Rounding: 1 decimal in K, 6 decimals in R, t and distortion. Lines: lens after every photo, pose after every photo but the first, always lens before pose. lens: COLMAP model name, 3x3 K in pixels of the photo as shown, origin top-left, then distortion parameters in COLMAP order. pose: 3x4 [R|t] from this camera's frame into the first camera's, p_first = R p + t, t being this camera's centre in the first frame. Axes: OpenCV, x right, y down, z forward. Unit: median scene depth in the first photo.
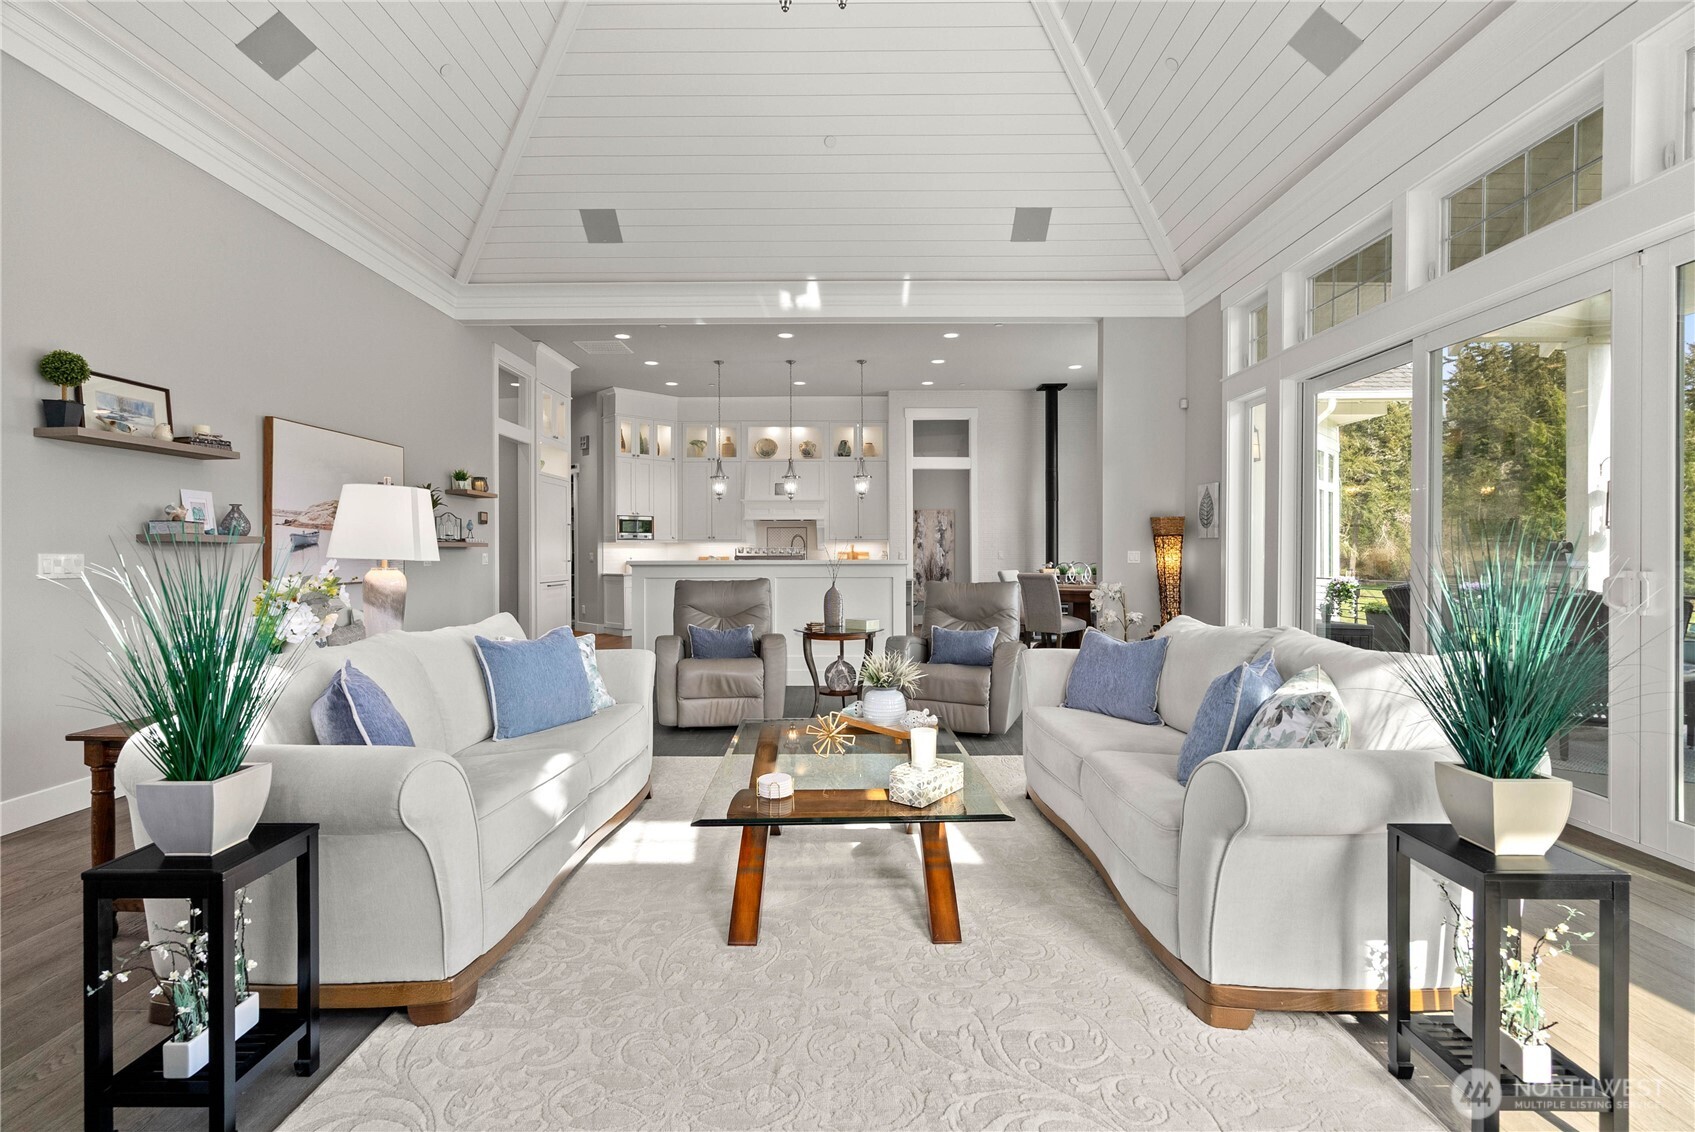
lens RADIAL K [[773.3, 0, 847.1], [0, 773.3, 552.1], [0, 0, 1]] dist [-0.001242, 0.000420]
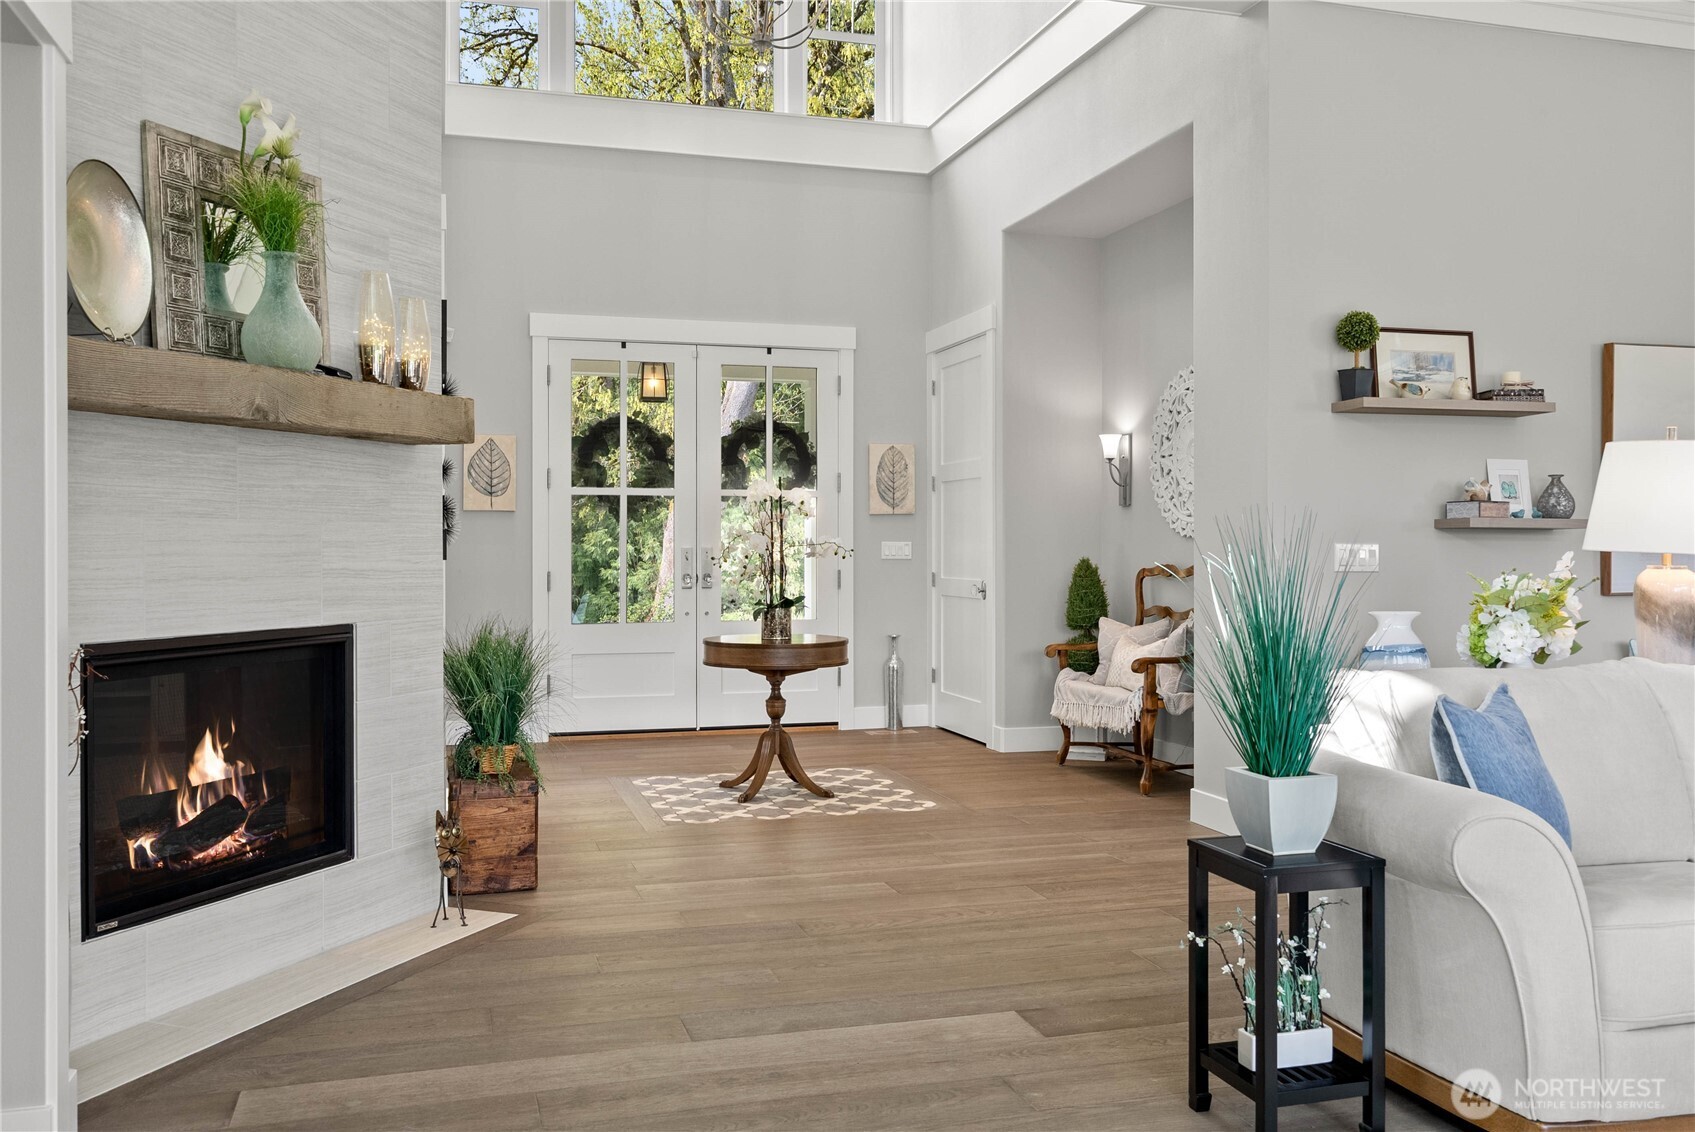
lens RADIAL K [[1362.9, 0, 848.3], [0, 1362.9, 547.4], [0, 0, 1]] dist [0.036777, 0.000466]
pose [[0.296303, 0.003918, -0.955086, 0.256842], [0.001203, 0.999989, 0.004475, -0.000850], [0.955093, -0.002475, 0.296295, -0.007742]]
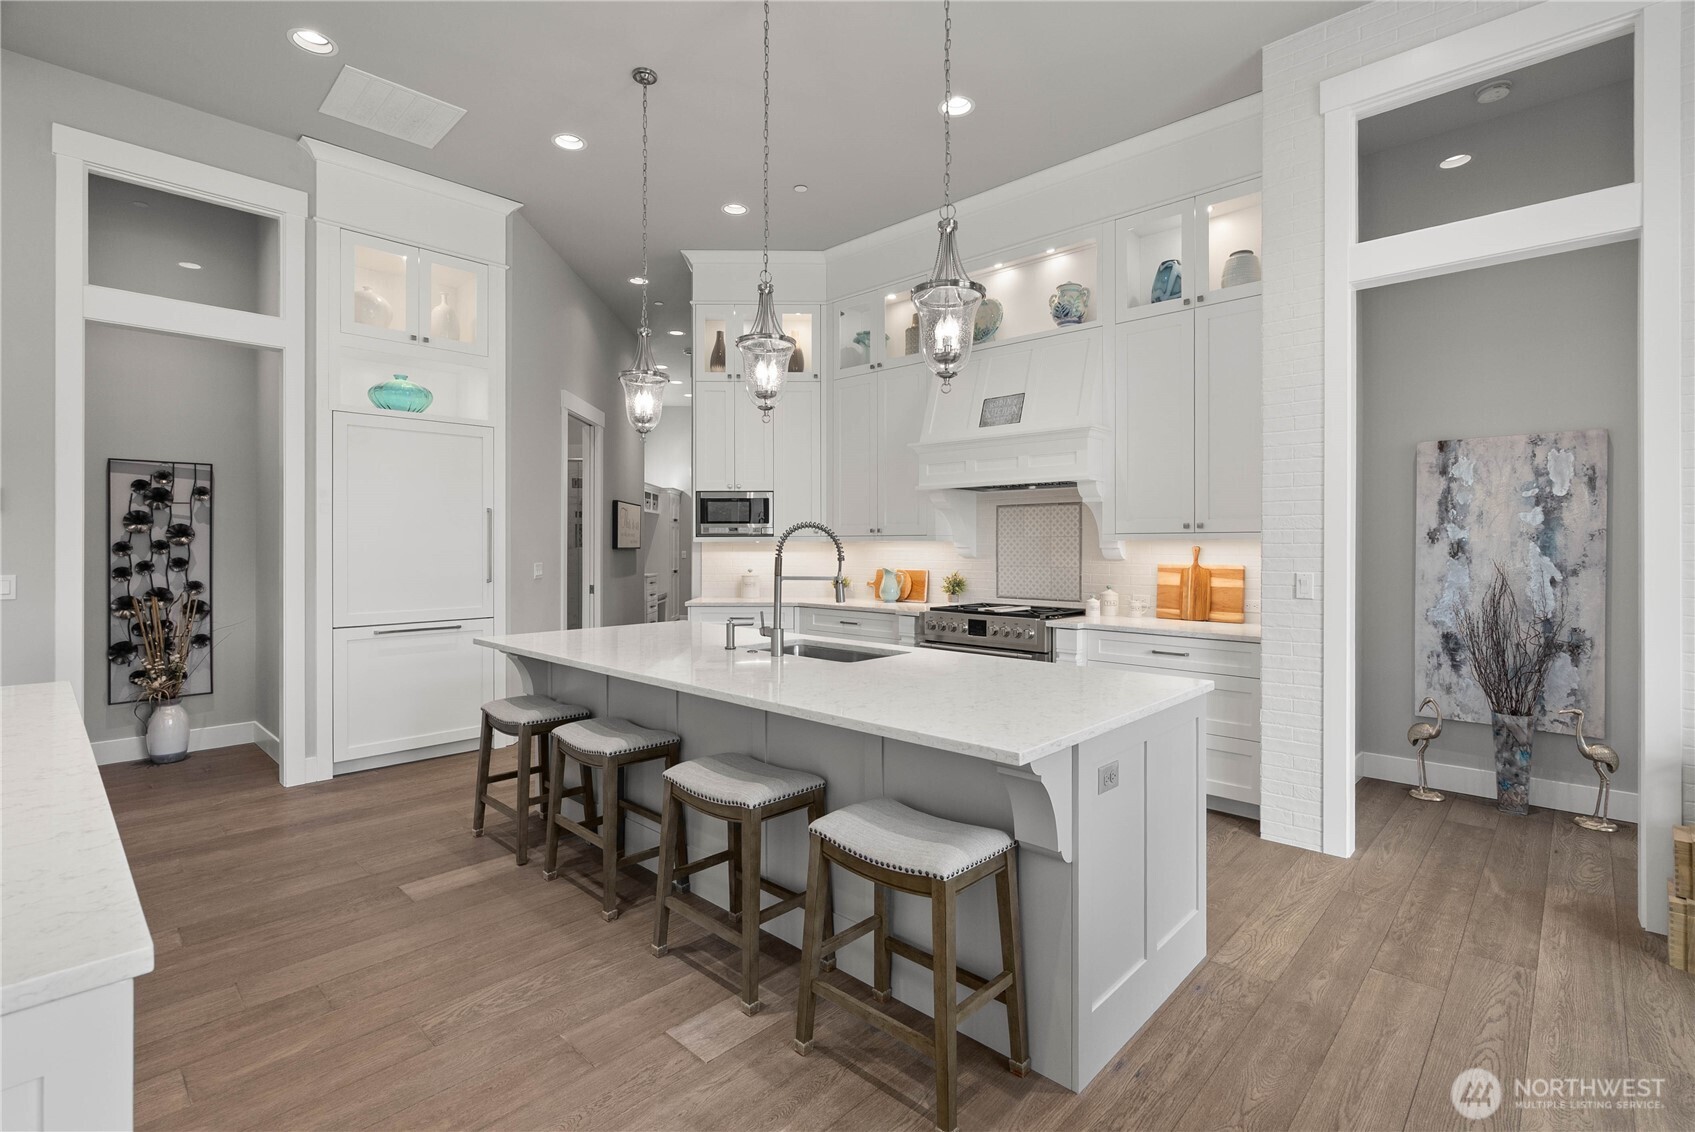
lens RADIAL K [[773.3, 0, 847.1], [0, 773.3, 552.1], [0, 0, 1]] dist [-0.001242, 0.000420]
pose [[0.730152, 0.010537, -0.683204, 0.345849], [-0.000691, 0.999892, 0.014682, -0.031663], [0.683285, -0.010248, 0.730080, 1.603066]]
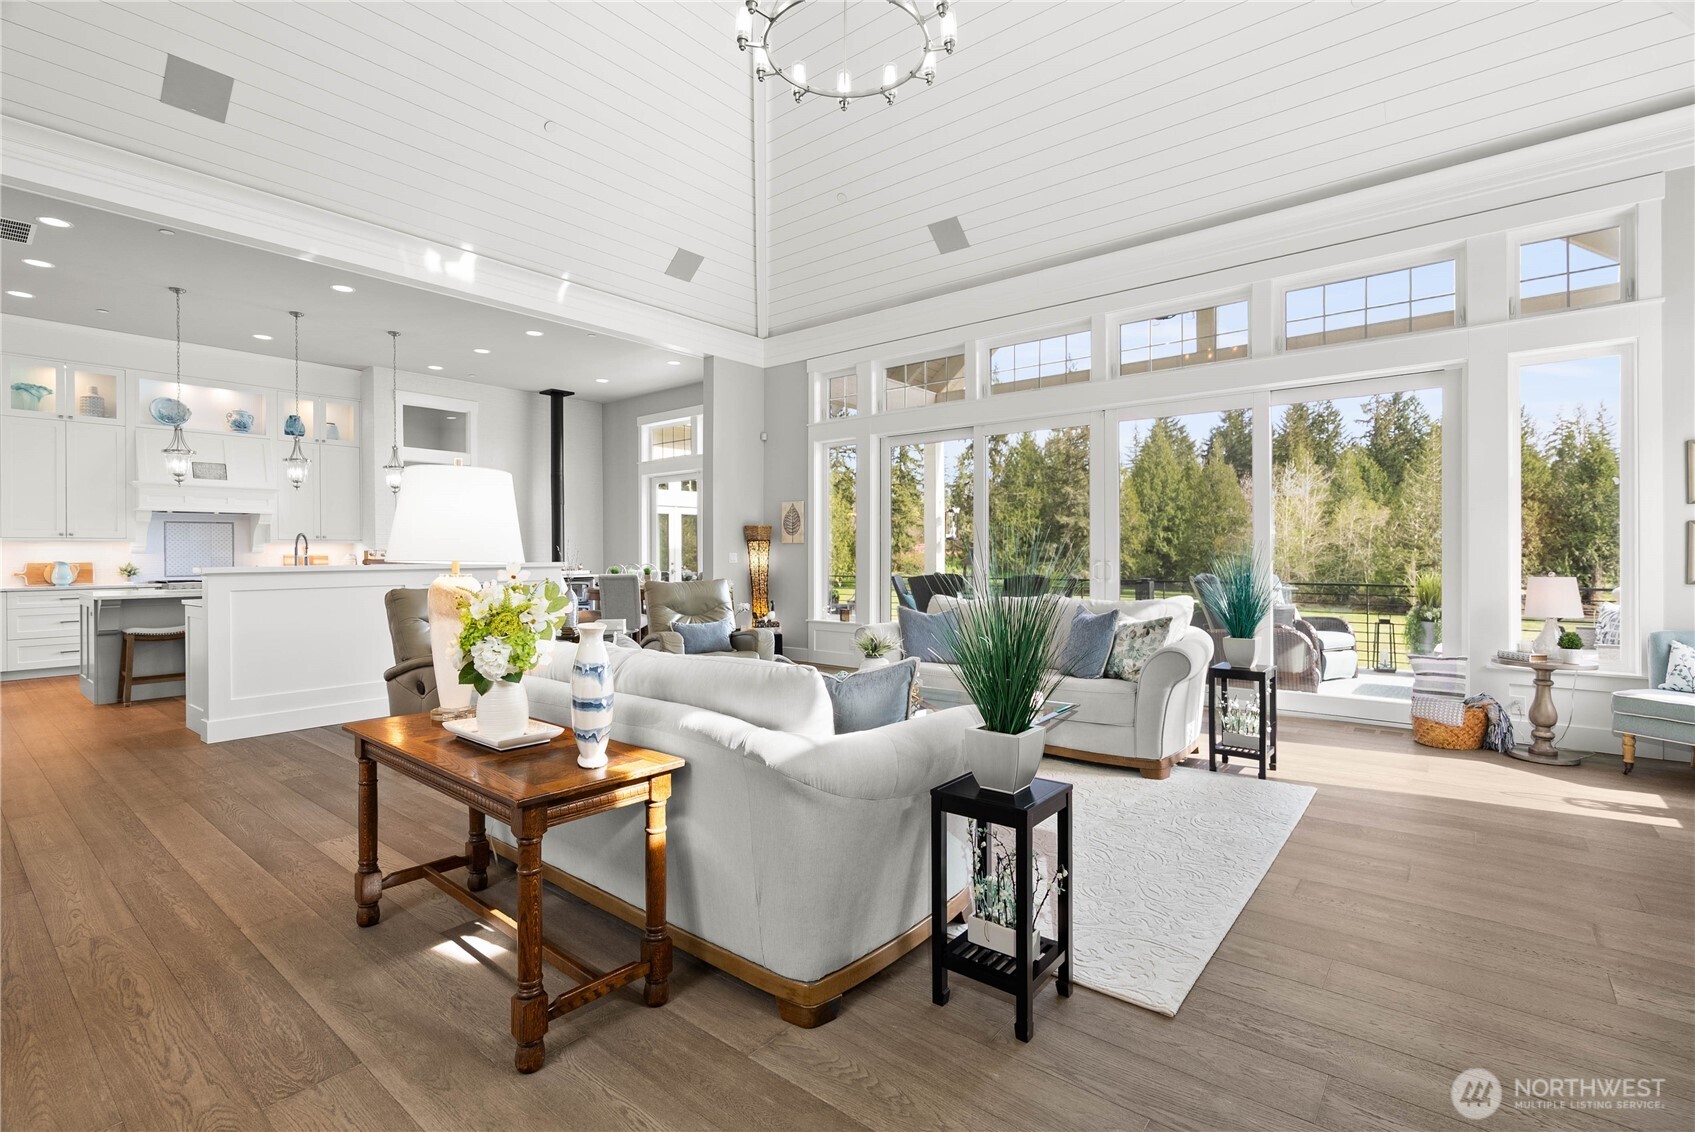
lens RADIAL K [[773.3, 0, 847.1], [0, 773.3, 552.1], [0, 0, 1]] dist [-0.001242, 0.000420]
pose [[0.624250, -0.000691, 0.781224, -0.688676], [0.003528, 0.999992, -0.001935, 0.000445], [-0.781216, 0.003964, 0.624248, 0.147469]]
